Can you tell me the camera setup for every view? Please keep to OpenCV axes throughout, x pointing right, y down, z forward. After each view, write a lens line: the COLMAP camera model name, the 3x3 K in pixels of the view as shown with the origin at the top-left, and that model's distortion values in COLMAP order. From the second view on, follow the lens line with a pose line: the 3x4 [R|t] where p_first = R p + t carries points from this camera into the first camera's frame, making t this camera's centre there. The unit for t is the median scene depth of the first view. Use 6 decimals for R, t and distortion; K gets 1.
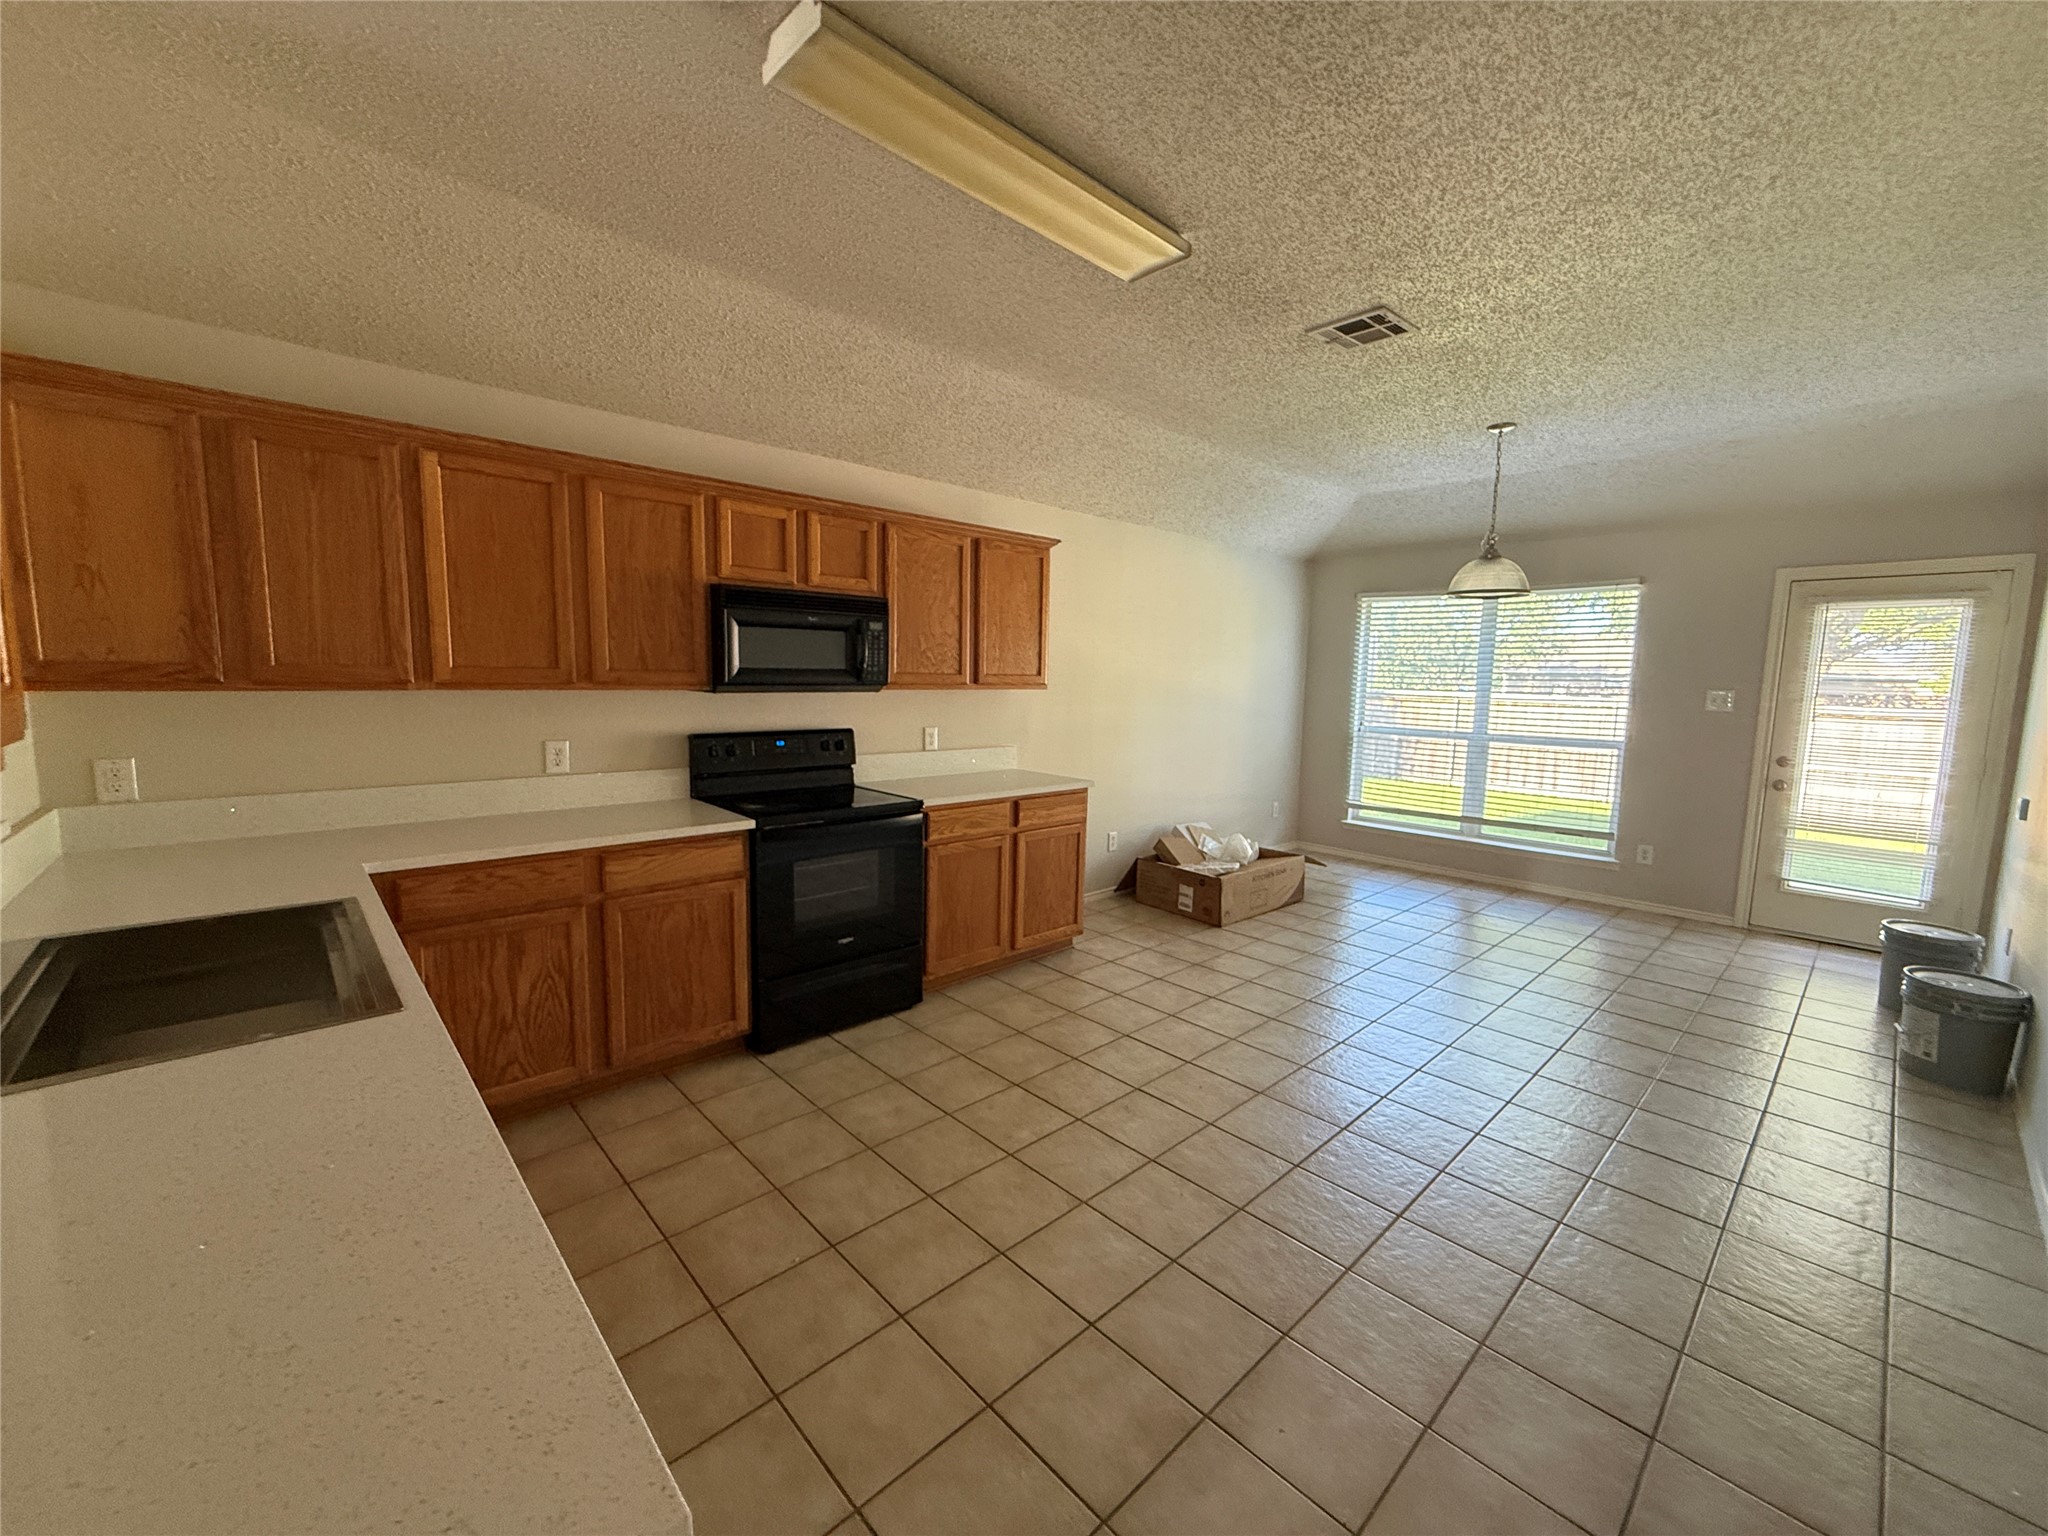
lens RADIAL K [[818.3, 0, 1017.4], [0, 818.3, 768.4], [0, 0, 1]] dist [-0.001284, 0.000072]
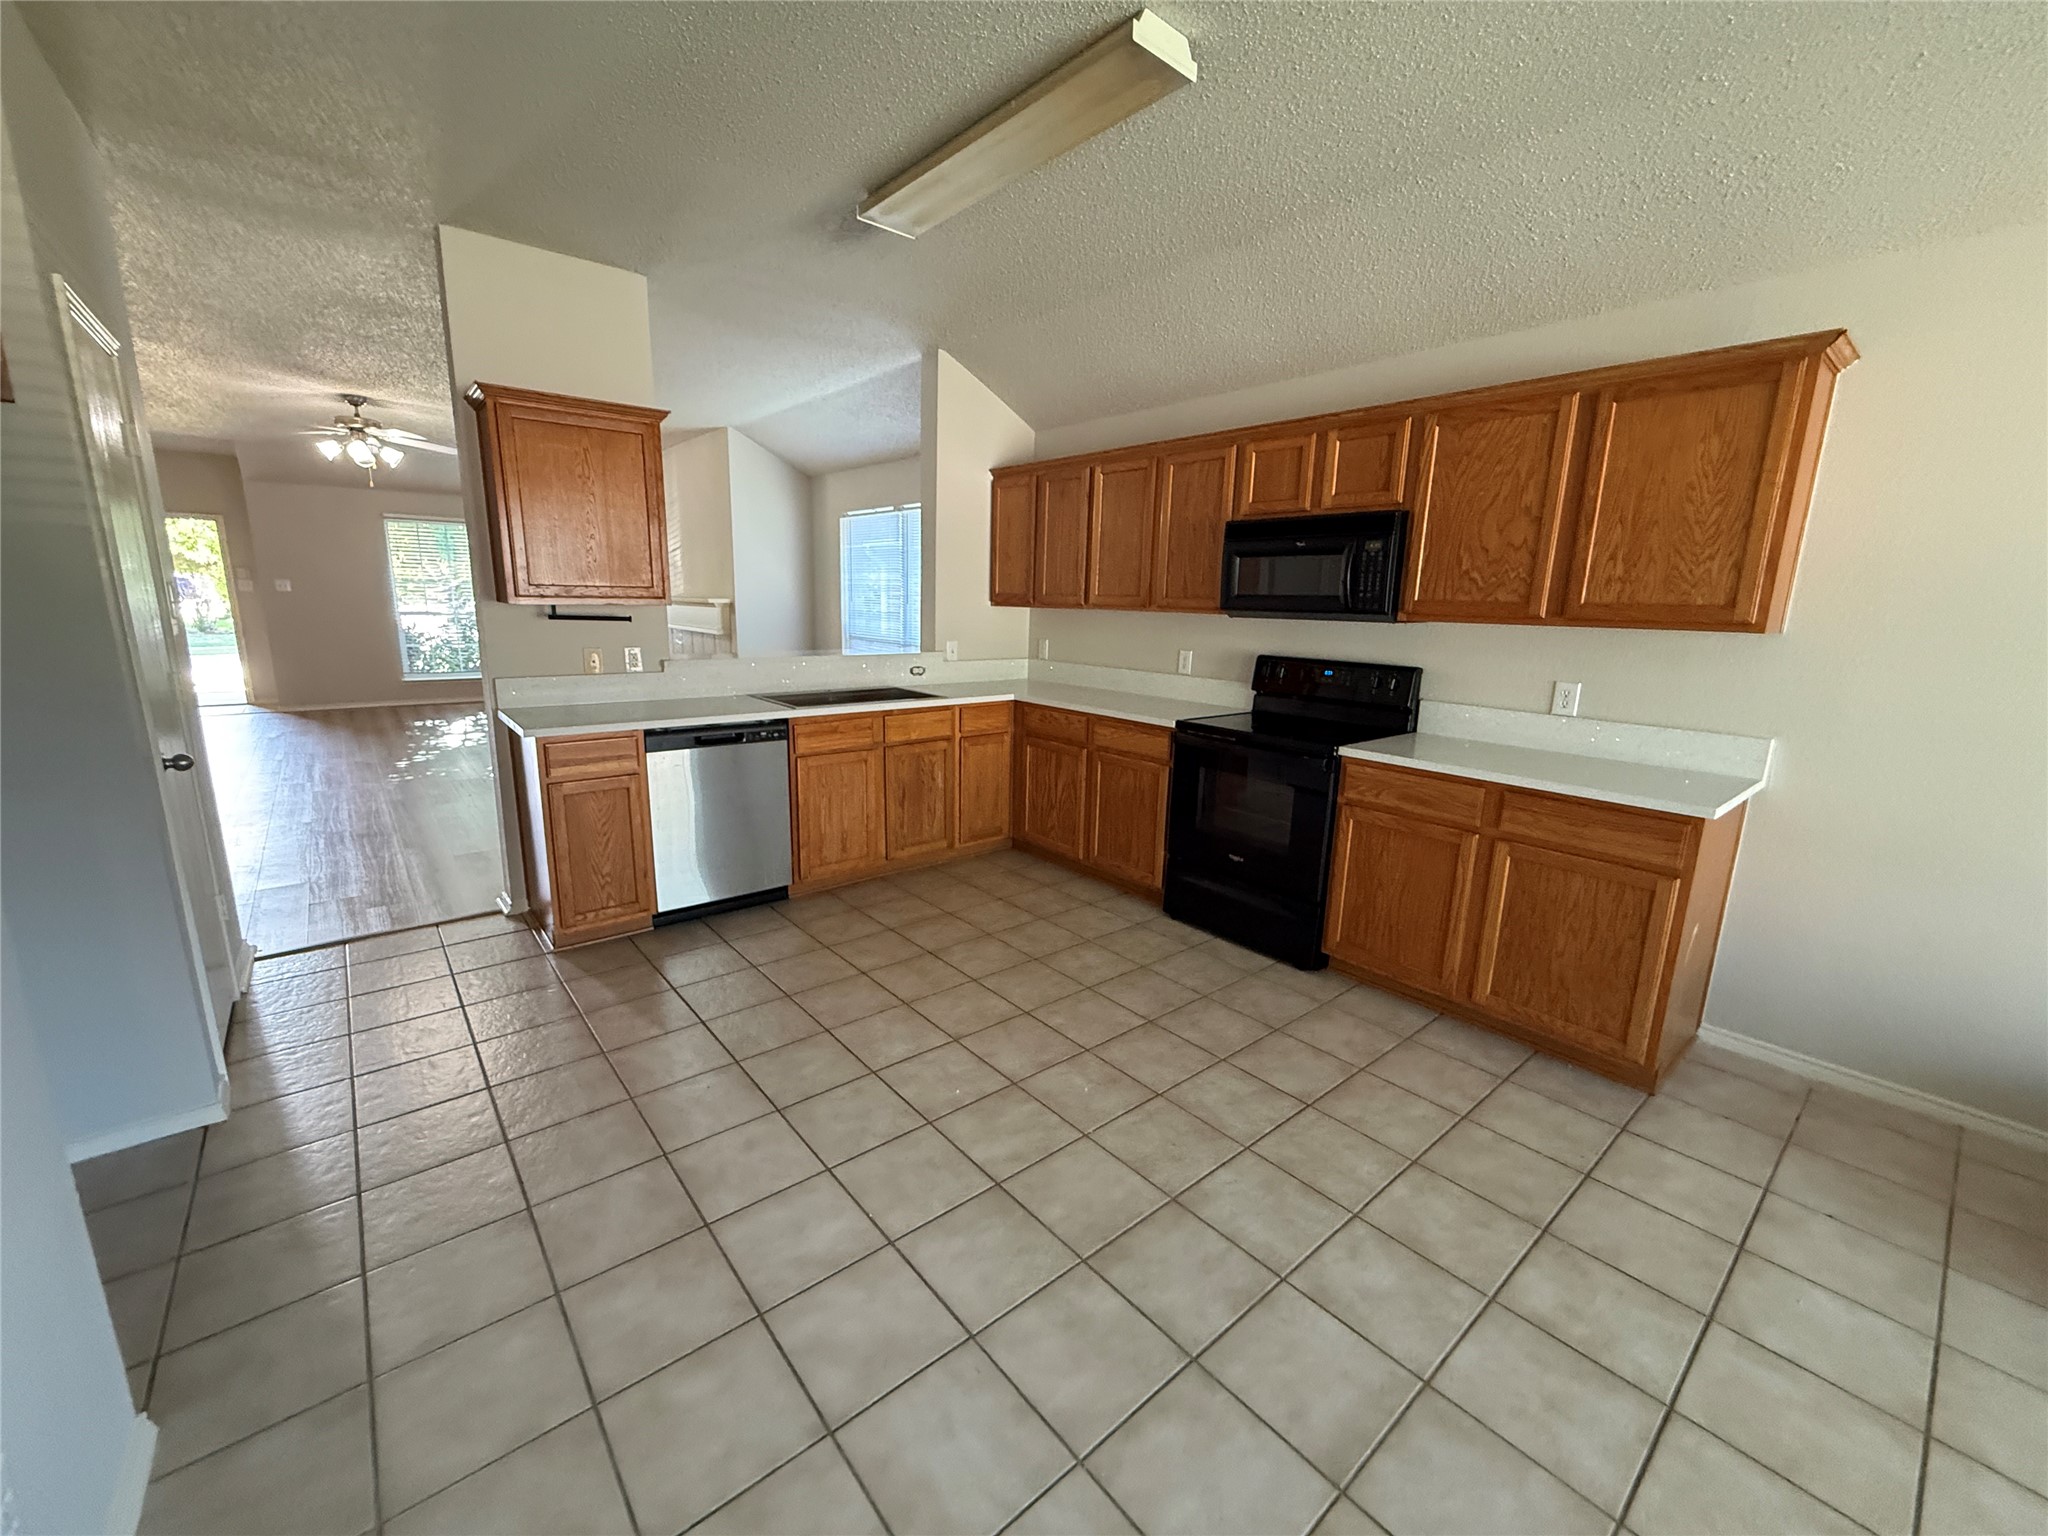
lens RADIAL K [[818.3, 0, 1017.4], [0, 818.3, 768.4], [0, 0, 1]] dist [-0.001284, 0.000072]
pose [[-0.053075, 0.187050, -0.980916, 0.813180], [-0.138719, 0.971395, 0.192740, -0.063440], [0.988908, 0.146302, -0.025609, 0.742537]]
